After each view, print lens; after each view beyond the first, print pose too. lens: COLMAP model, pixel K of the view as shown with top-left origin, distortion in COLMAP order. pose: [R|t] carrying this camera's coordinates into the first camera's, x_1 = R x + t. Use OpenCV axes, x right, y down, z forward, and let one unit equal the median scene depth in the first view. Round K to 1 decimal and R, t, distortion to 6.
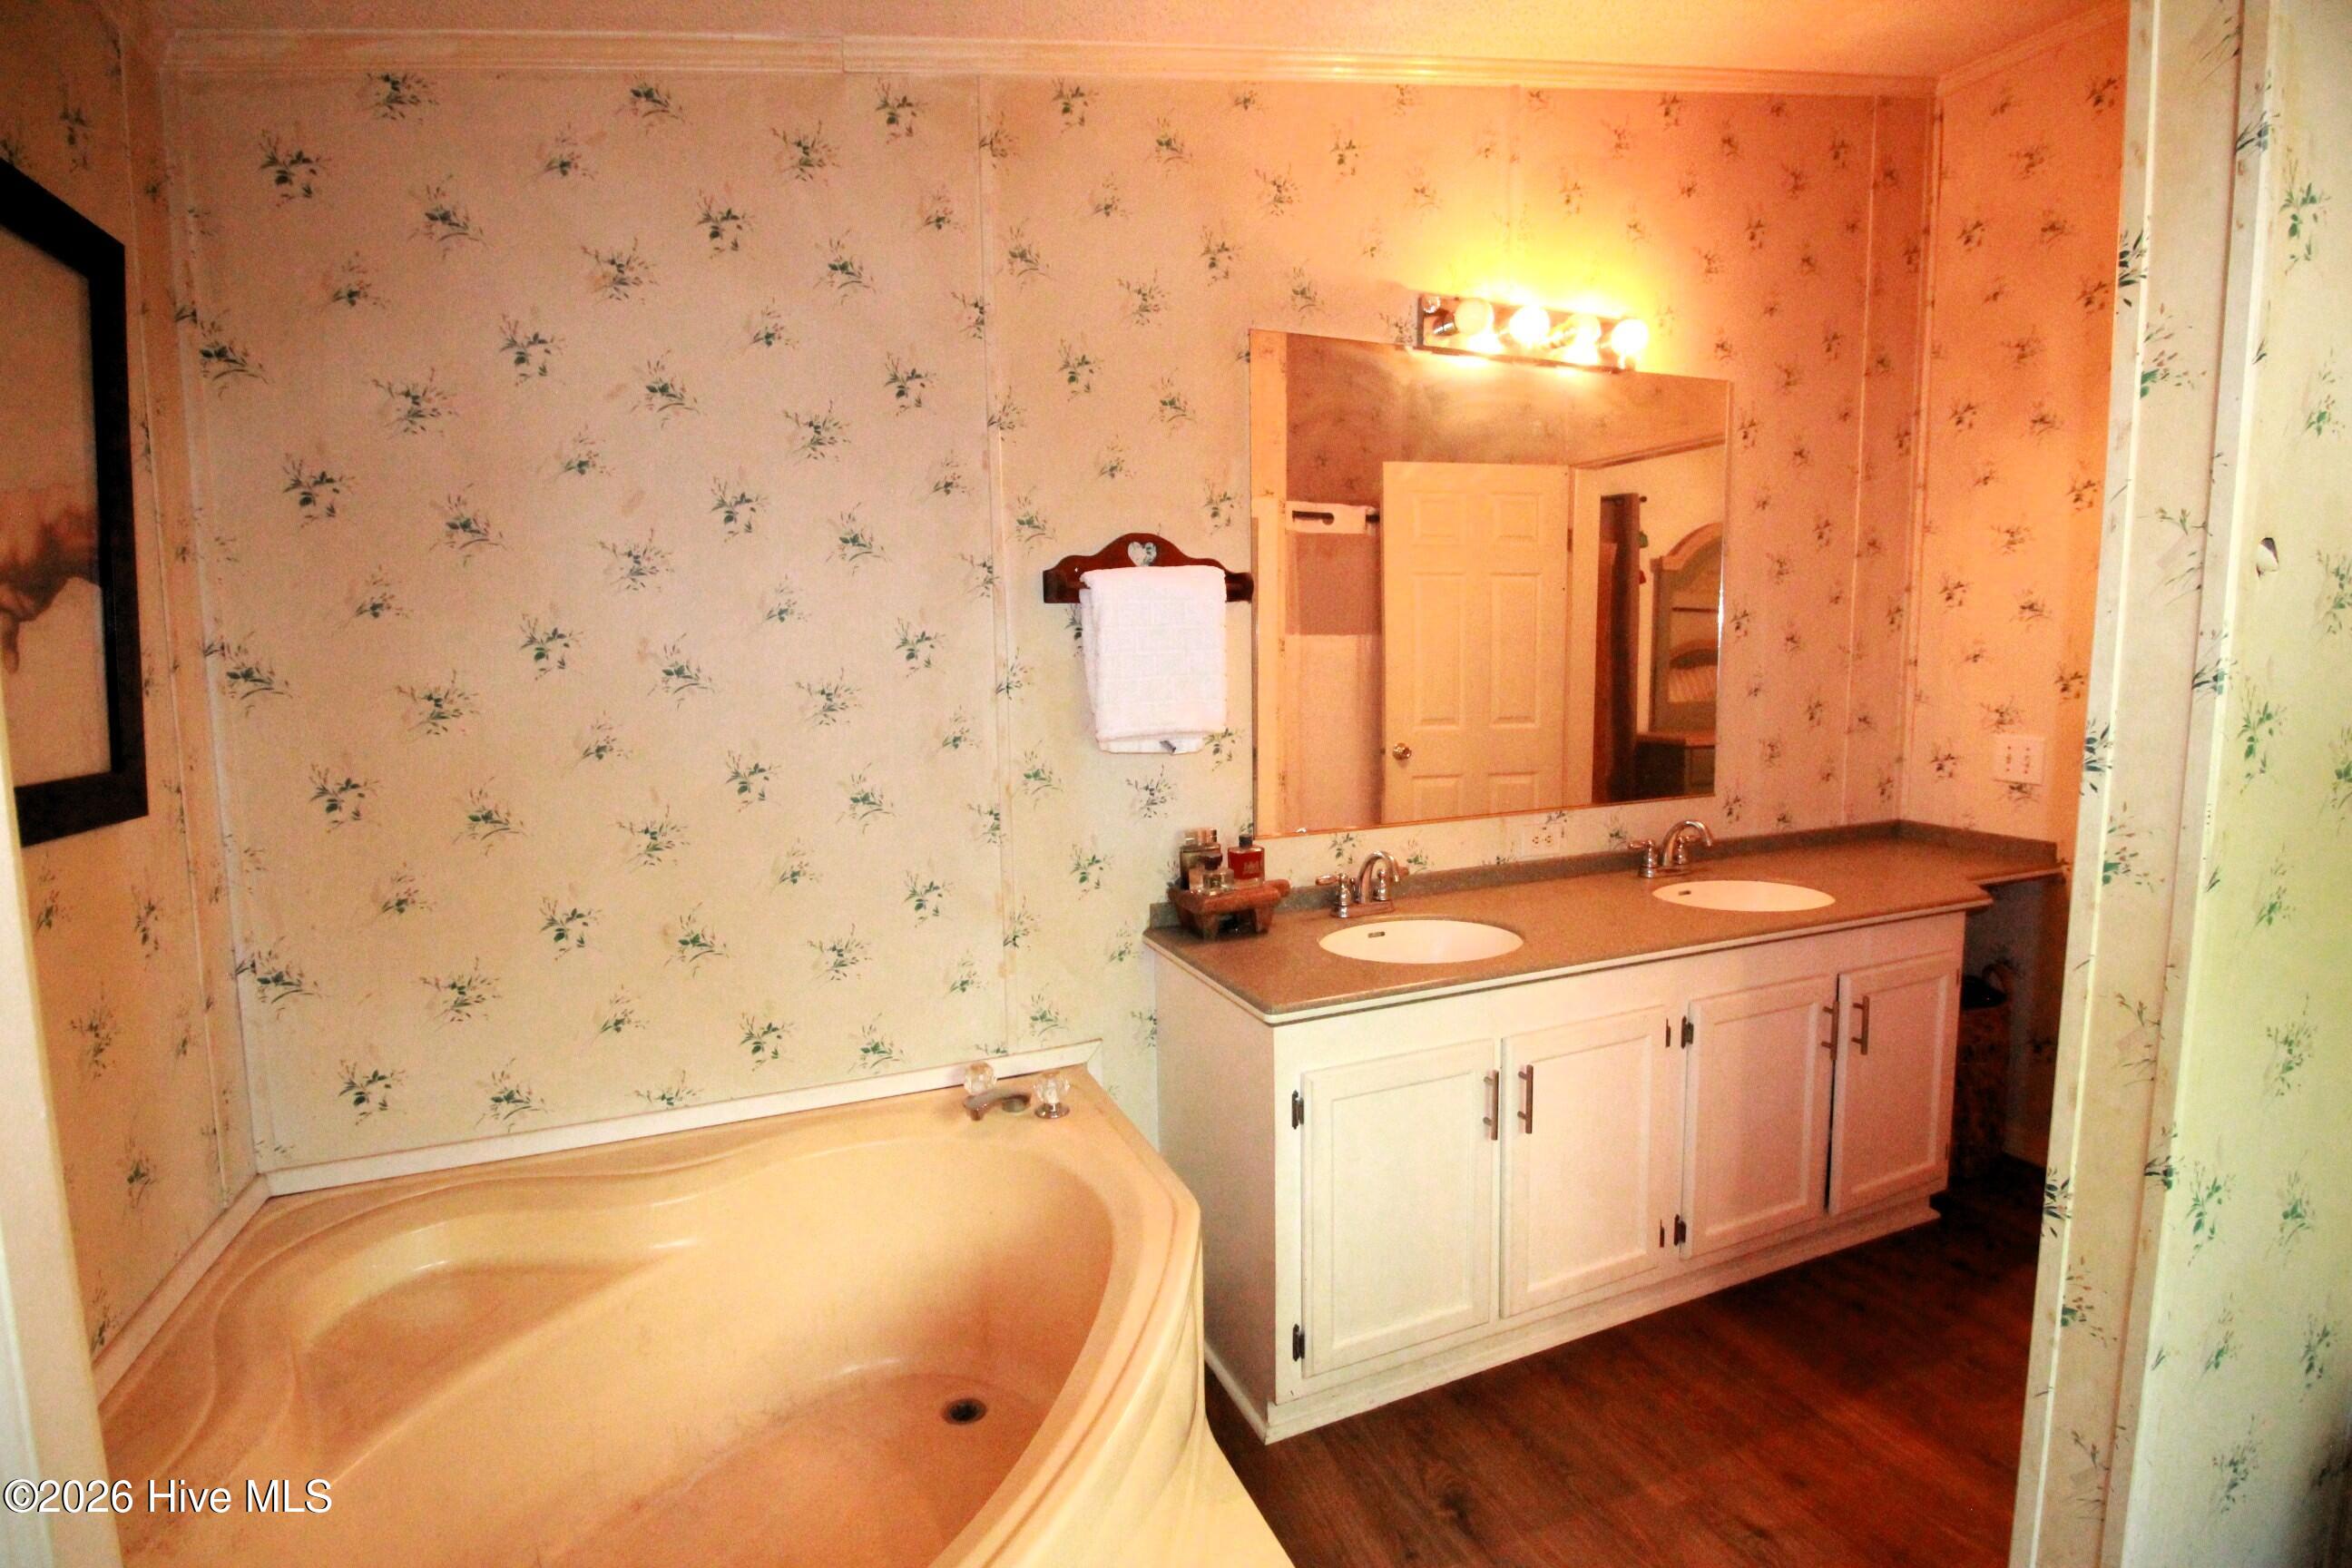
lens RADIAL K [[1111.4, 0, 1176.0], [0, 1111.4, 784.0], [0, 0, 1]] dist [0.000630, -0.011468]
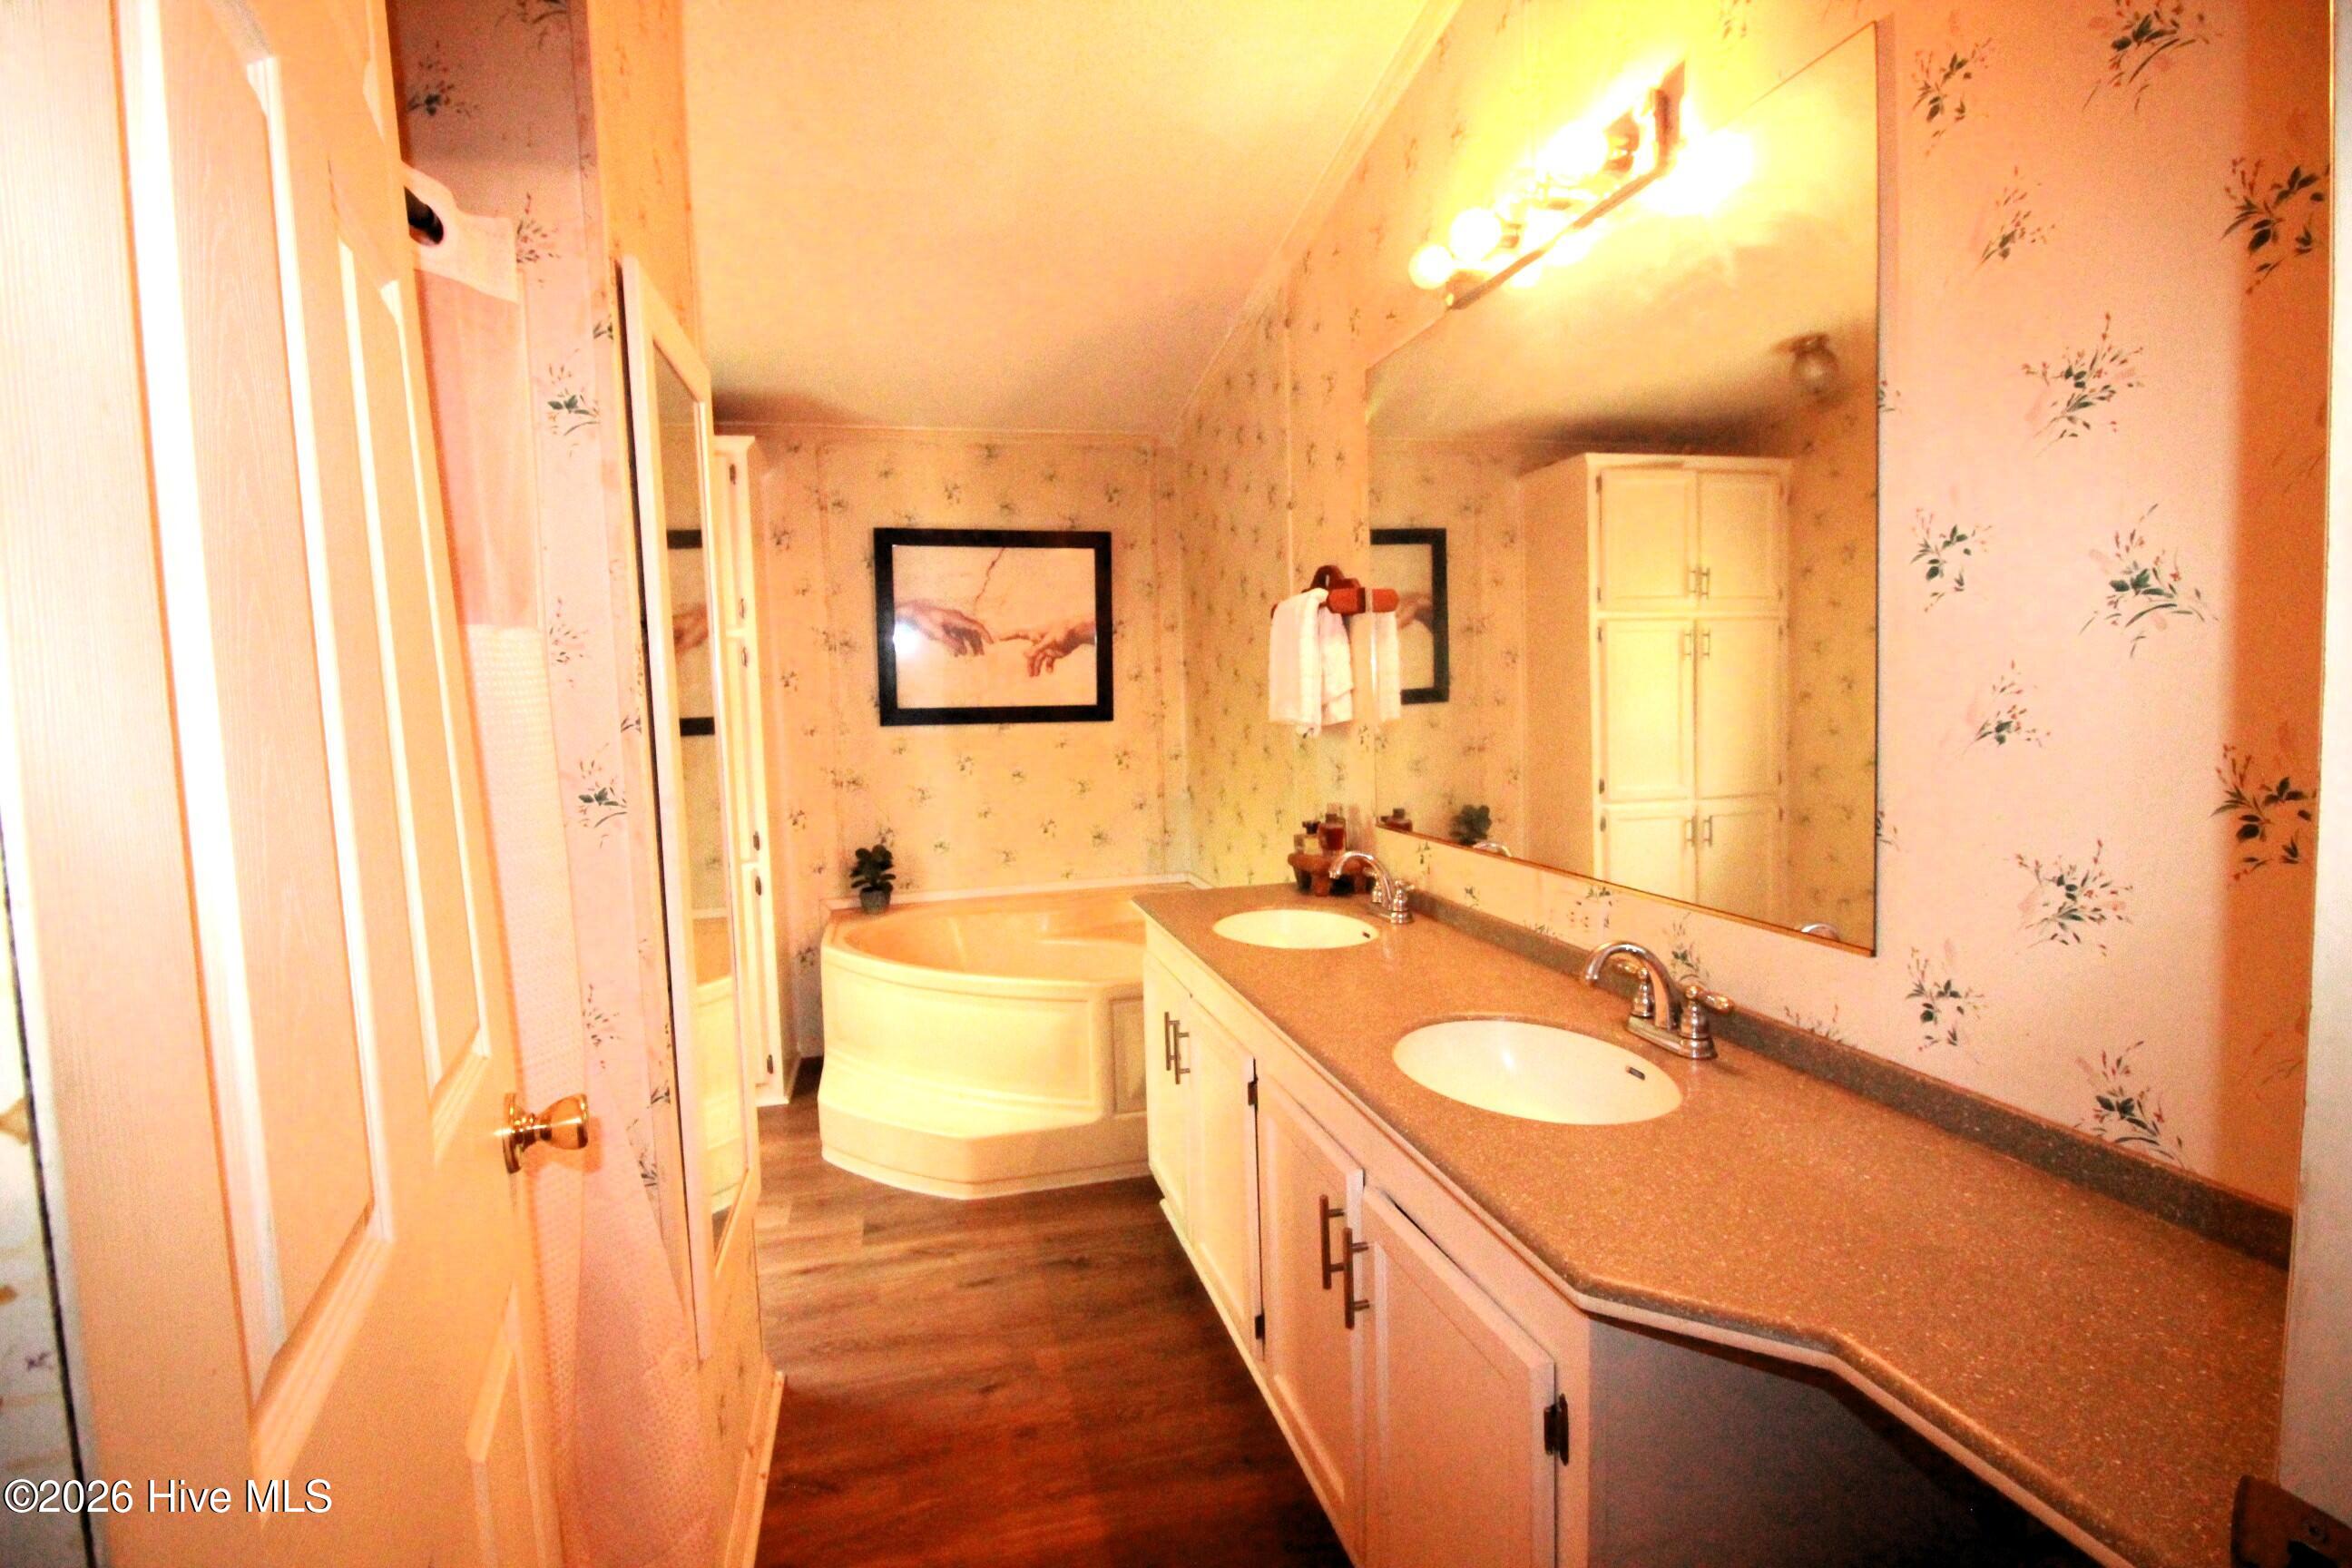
lens RADIAL K [[1098.2, 0, 1169.3], [0, 1098.2, 755.1], [0, 0, 1]] dist [0.000020, -0.012523]
pose [[-0.161349, 0.092591, -0.982544, 1.499920], [-0.077545, 0.991322, 0.106153, -0.154203], [0.983846, 0.093319, -0.152769, 1.213394]]
